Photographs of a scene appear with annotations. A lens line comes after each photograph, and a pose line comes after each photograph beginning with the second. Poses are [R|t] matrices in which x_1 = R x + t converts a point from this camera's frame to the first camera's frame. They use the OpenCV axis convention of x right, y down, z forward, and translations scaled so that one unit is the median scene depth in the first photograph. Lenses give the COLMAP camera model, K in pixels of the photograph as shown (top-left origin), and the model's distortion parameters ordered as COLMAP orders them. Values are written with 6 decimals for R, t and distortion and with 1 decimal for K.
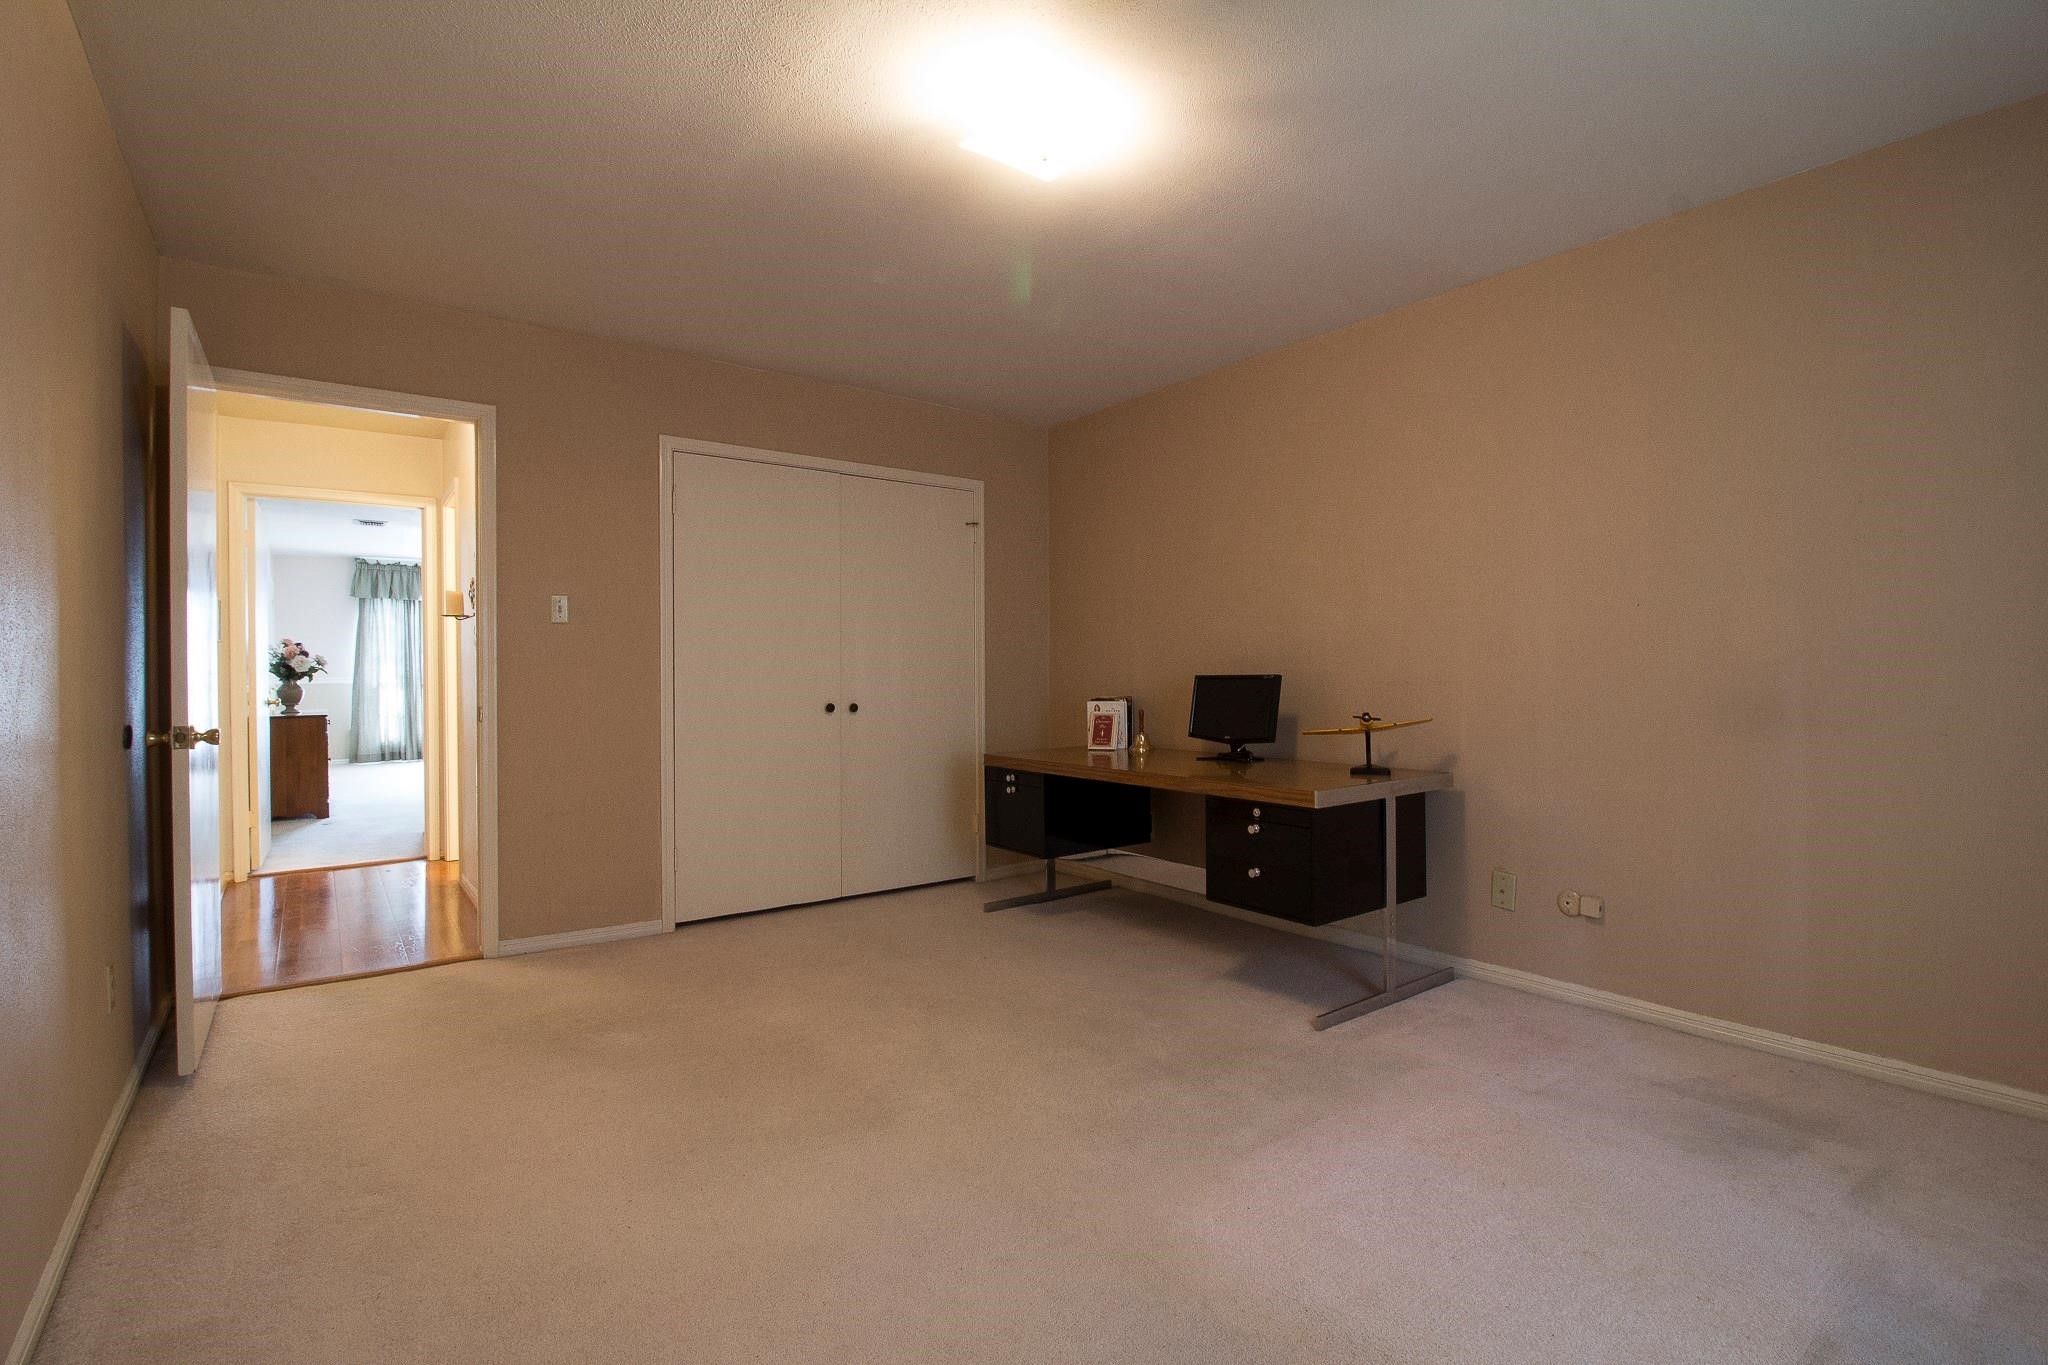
lens RADIAL K [[951.4, 0, 1026.1], [0, 951.4, 668.3], [0, 0, 1]] dist [-0.004623, -0.007833]
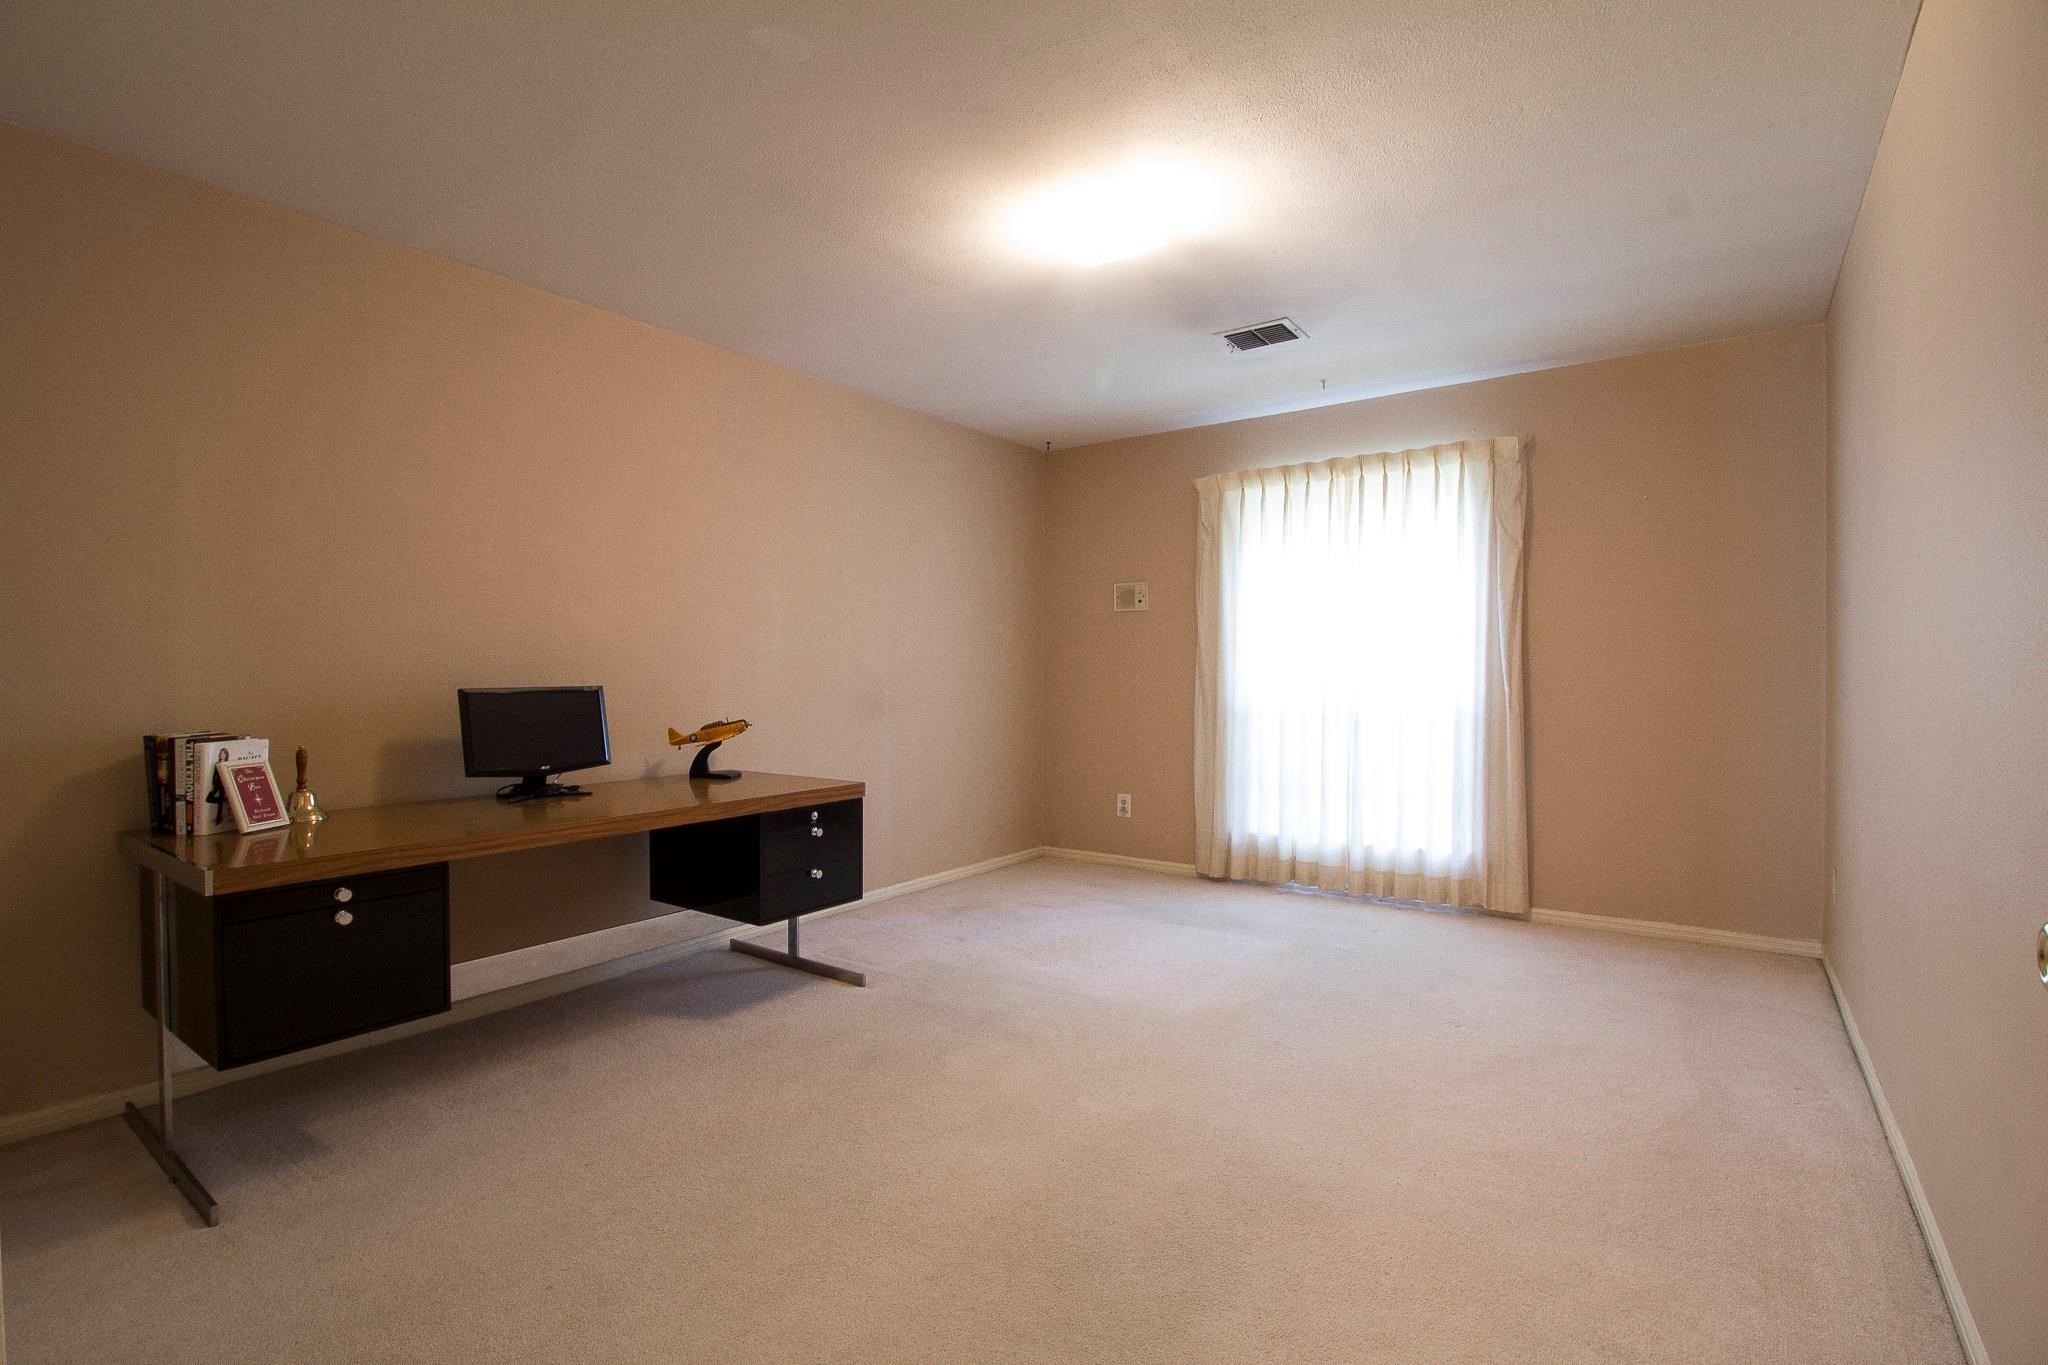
lens RADIAL K [[951.4, 0, 1022.3], [0, 951.4, 686.5], [0, 0, 1]] dist [-0.004623, -0.007833]
pose [[-0.302390, 0.001630, 0.953183, -0.597720], [0.009785, 0.999951, 0.001394, 0.008011], [-0.953134, 0.009749, -0.302391, 0.799707]]
